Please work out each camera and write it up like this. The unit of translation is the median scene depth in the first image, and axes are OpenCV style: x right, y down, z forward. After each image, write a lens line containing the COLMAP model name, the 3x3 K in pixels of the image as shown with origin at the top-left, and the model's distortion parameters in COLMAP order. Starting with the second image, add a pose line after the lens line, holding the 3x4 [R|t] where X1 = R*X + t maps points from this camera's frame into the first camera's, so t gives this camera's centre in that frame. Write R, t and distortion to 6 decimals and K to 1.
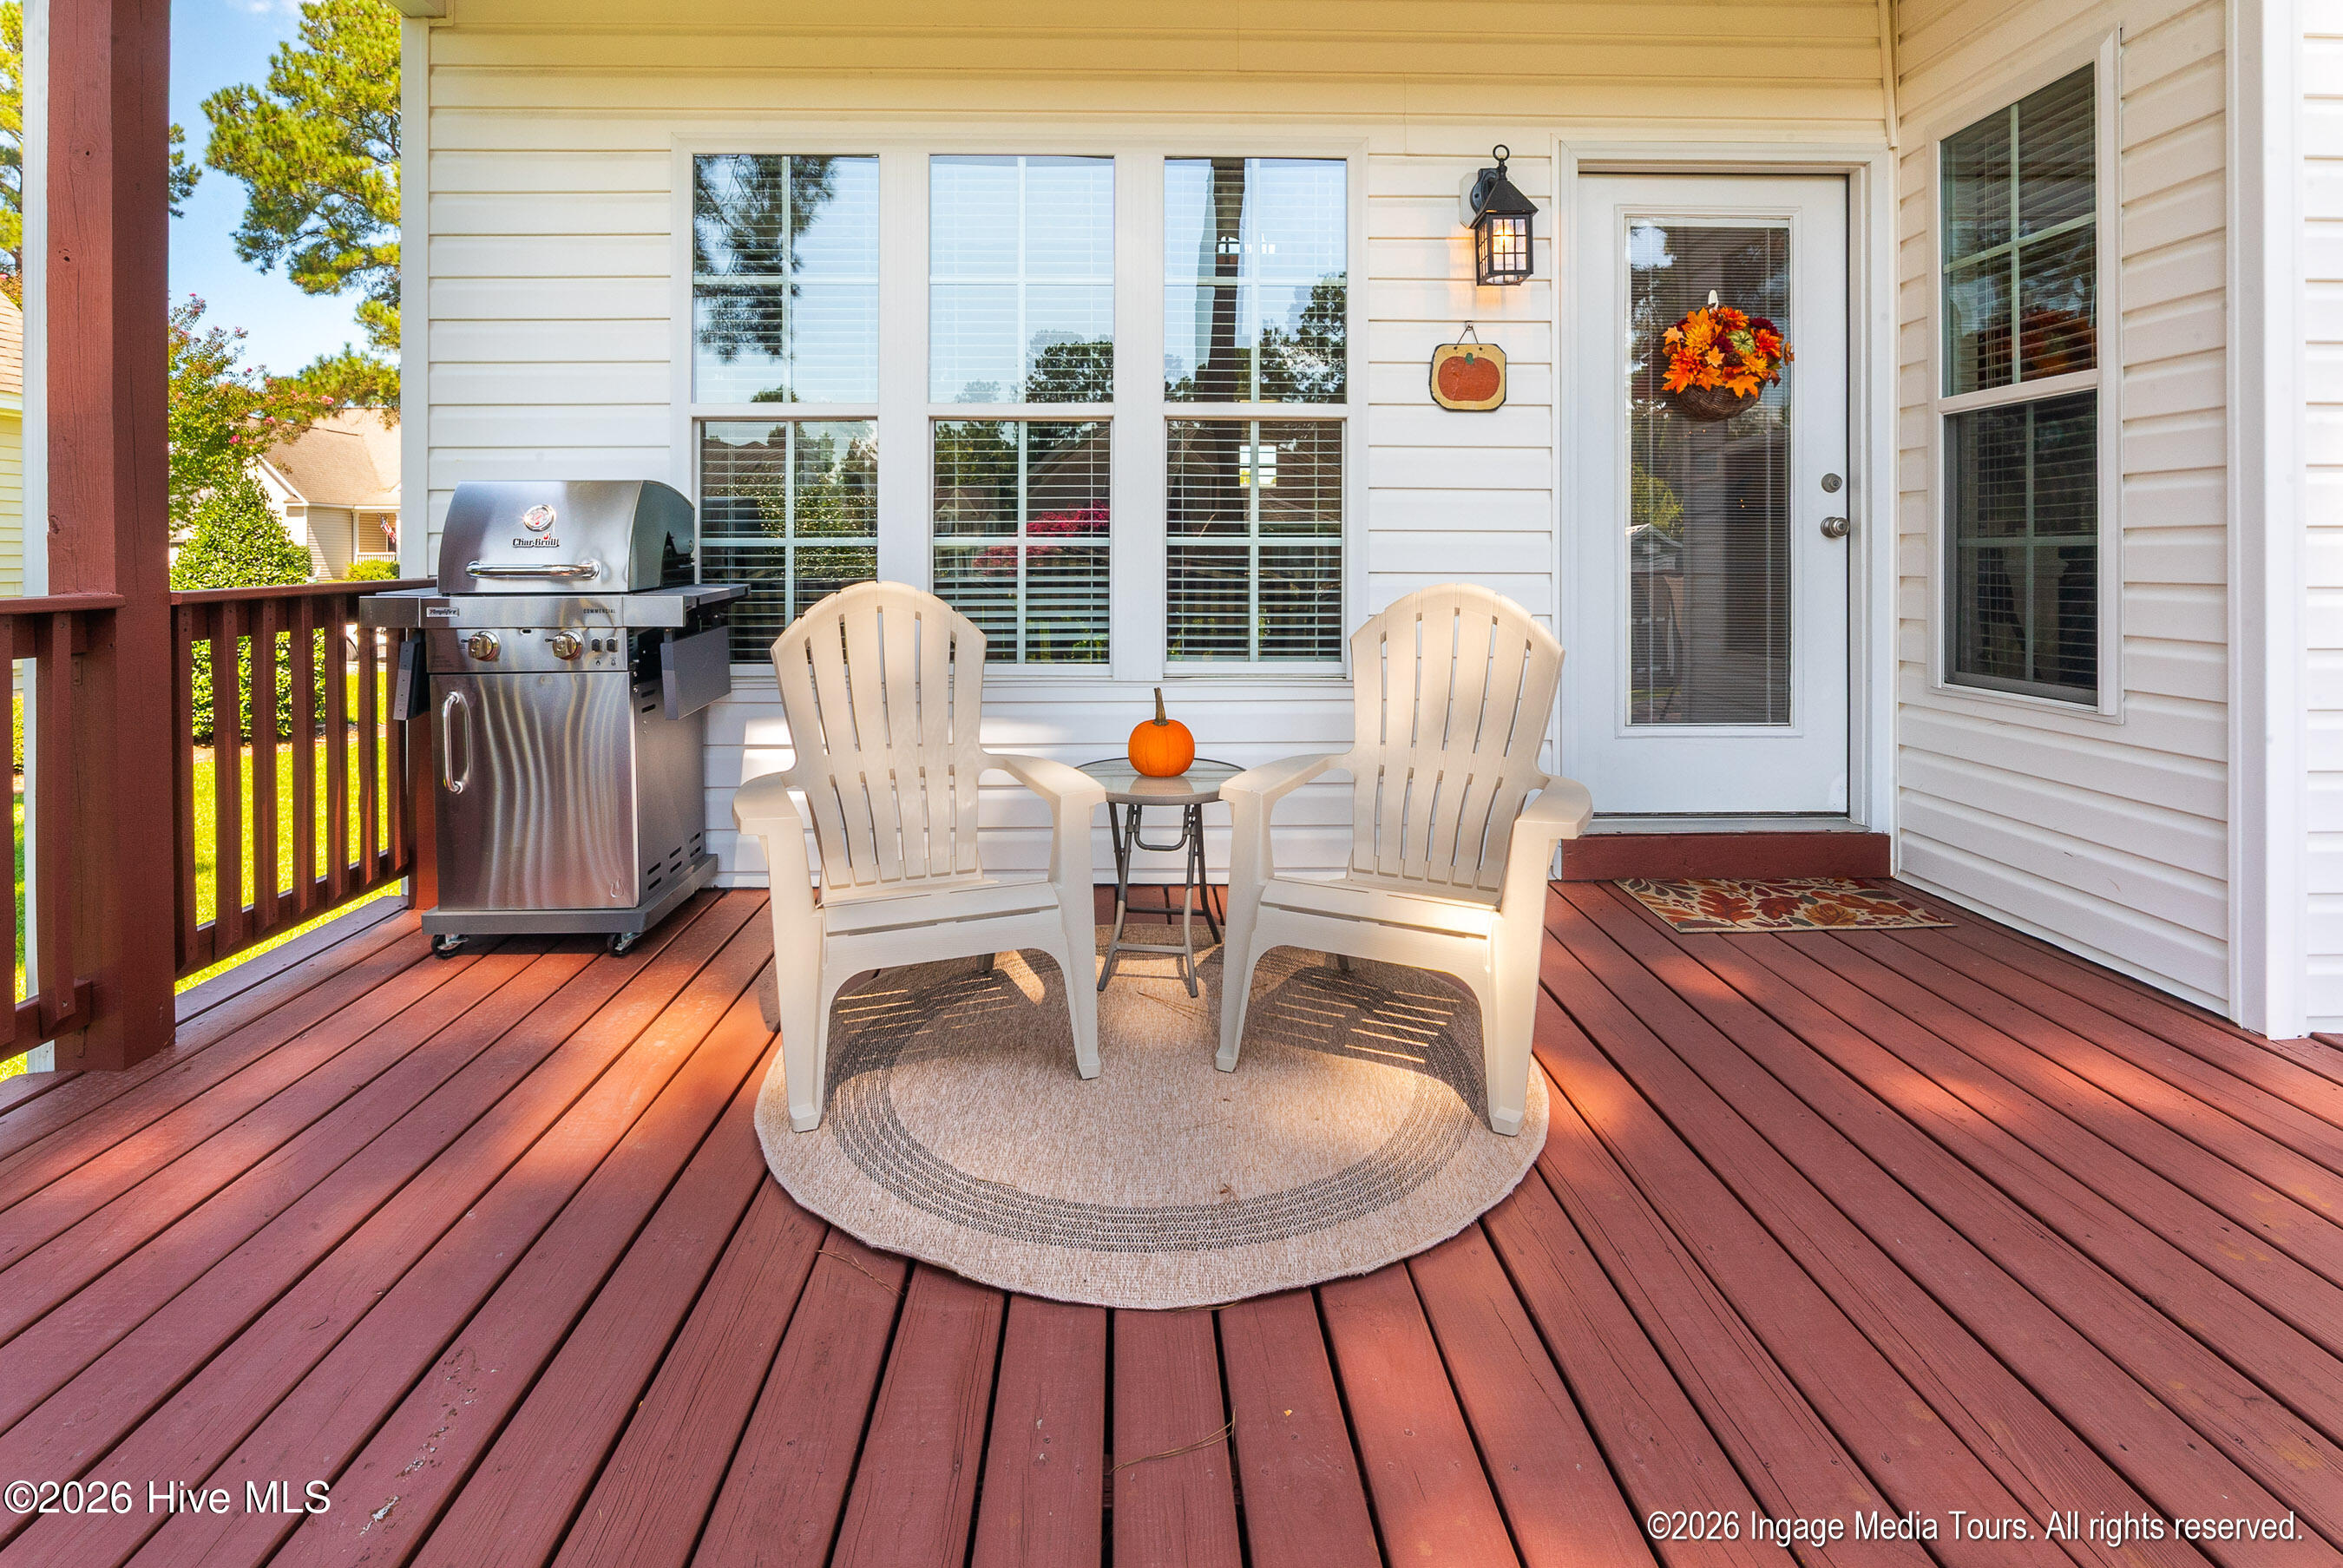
lens RADIAL K [[1198.1, 0, 1176.6], [0, 1198.1, 656.8], [0, 0, 1]] dist [-0.006820, -0.001098]
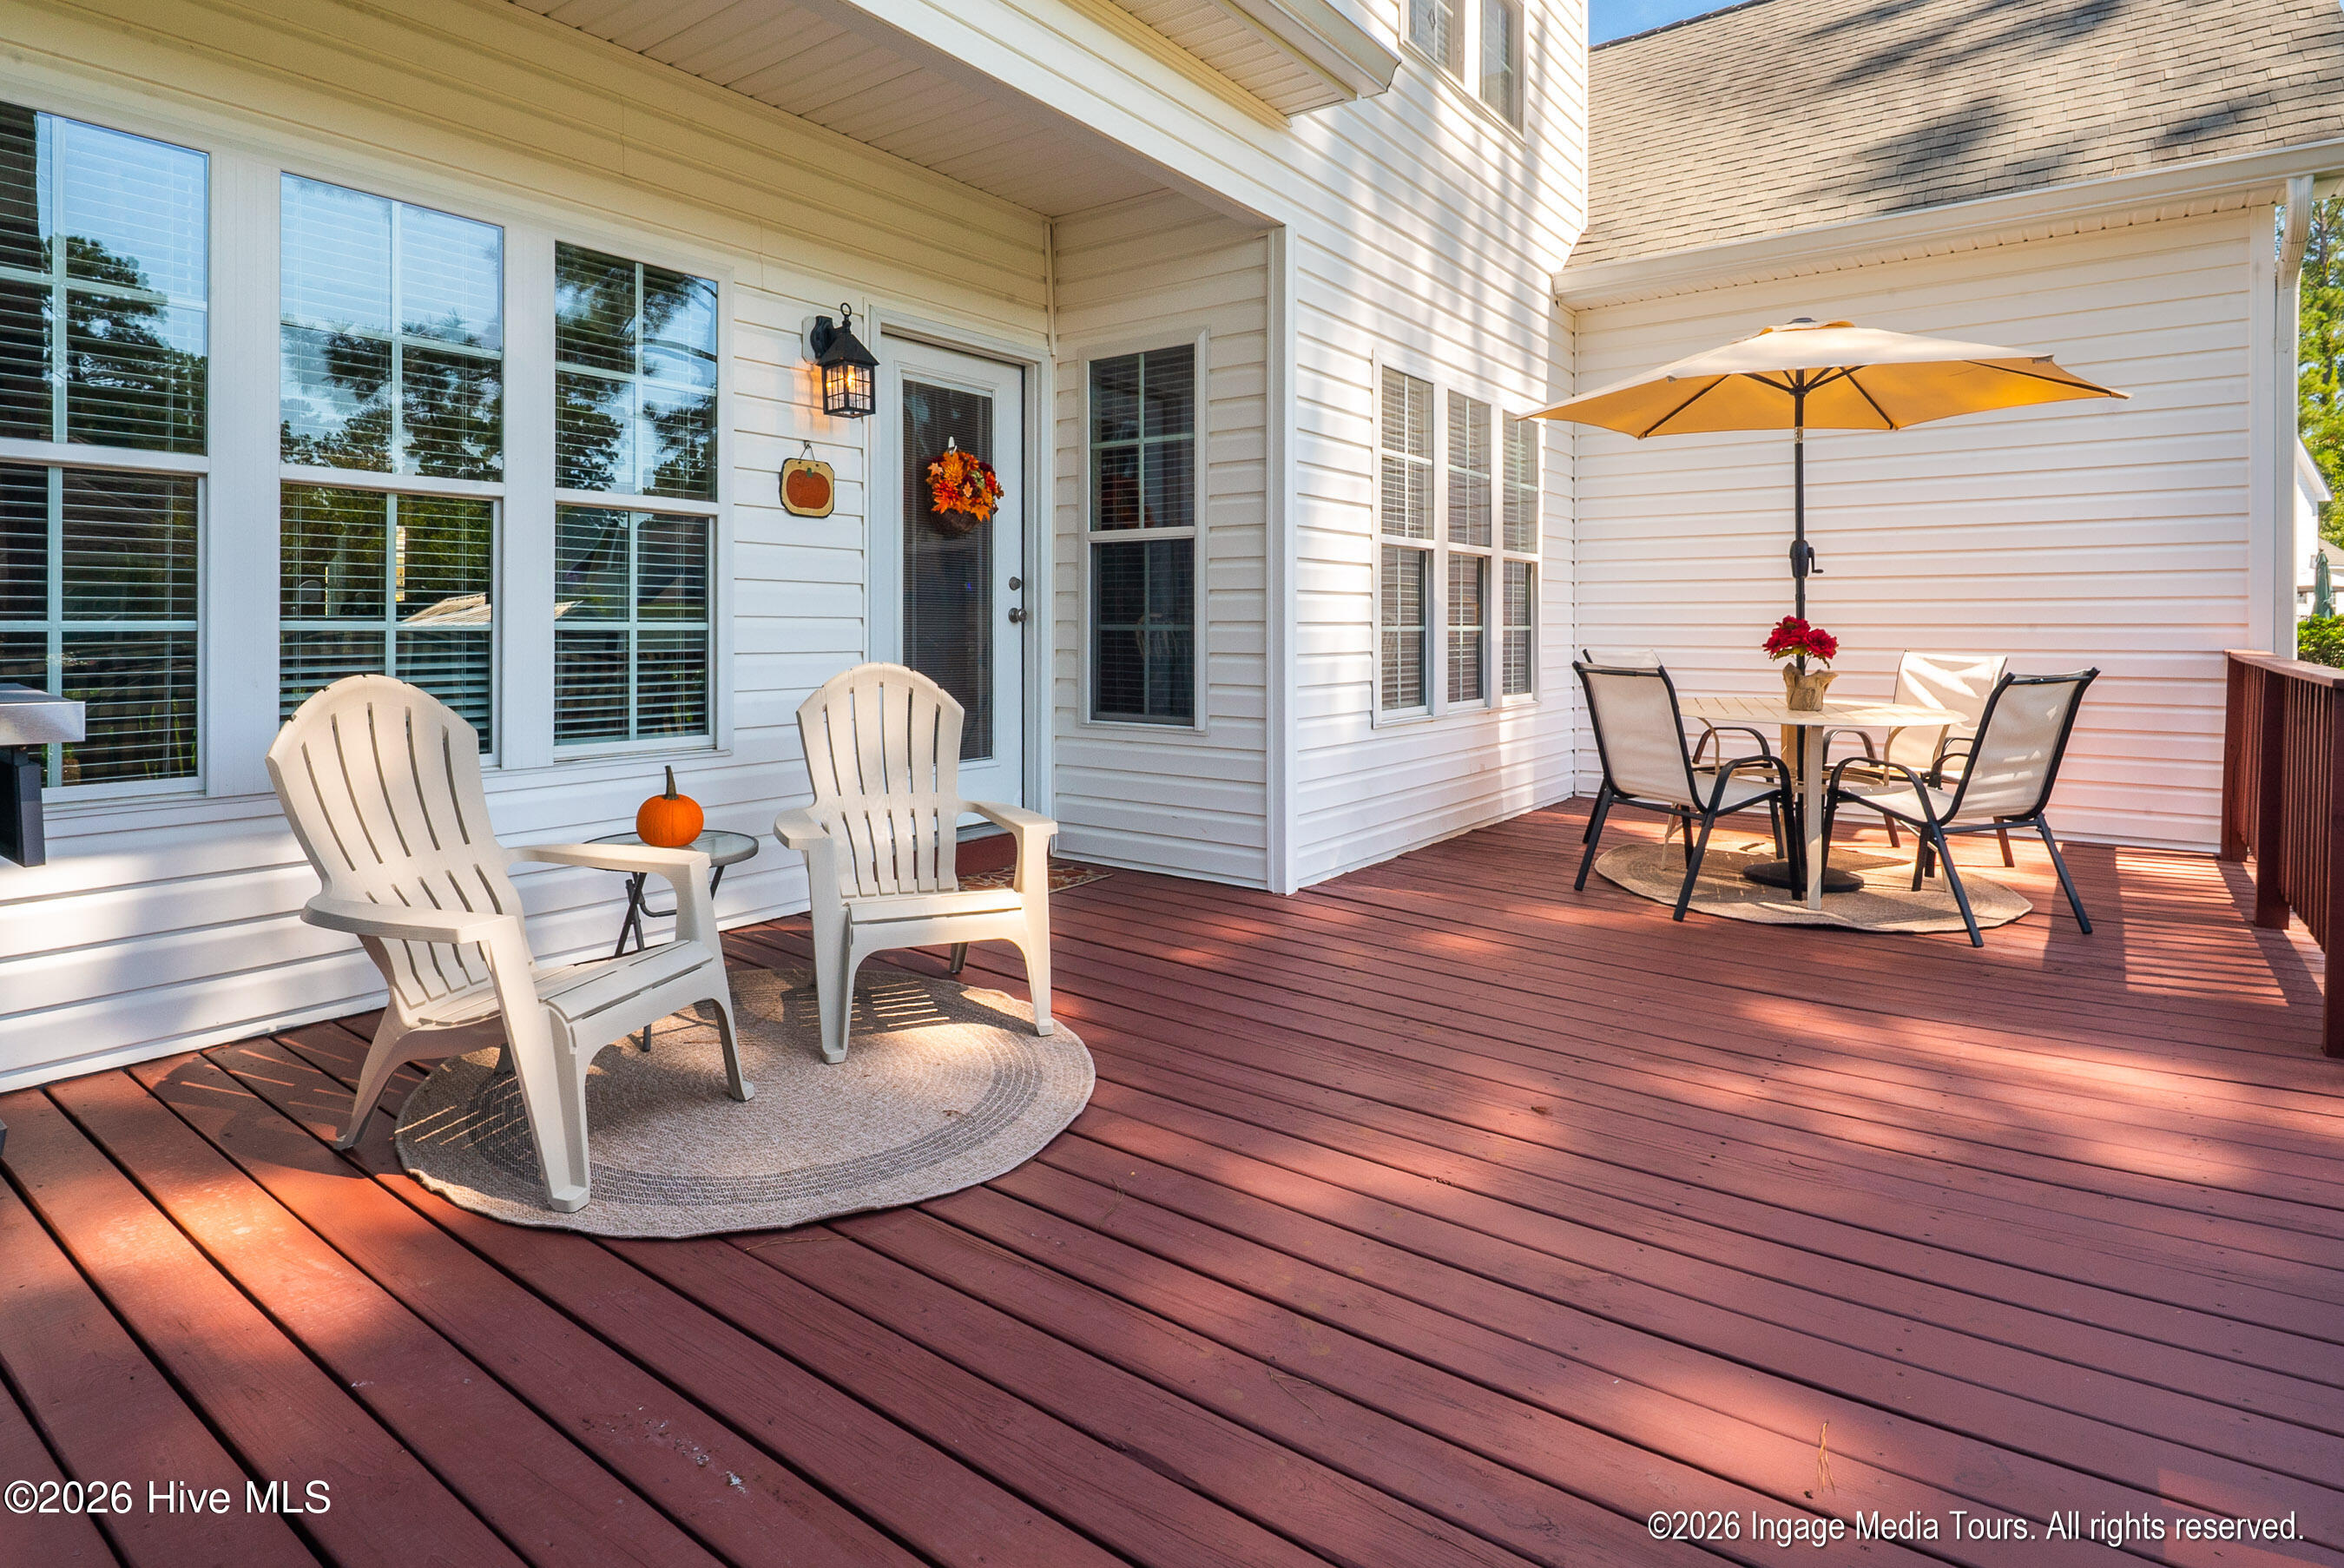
lens RADIAL K [[1203.4, 0, 1172.0], [0, 1203.4, 784.0], [0, 0, 1]] dist [0.003546, 0.000881]
pose [[0.620142, -0.101771, 0.777860, -0.521925], [0.063525, 0.994808, 0.079511, -0.013011], [-0.781913, 0.000105, 0.623387, -0.034243]]
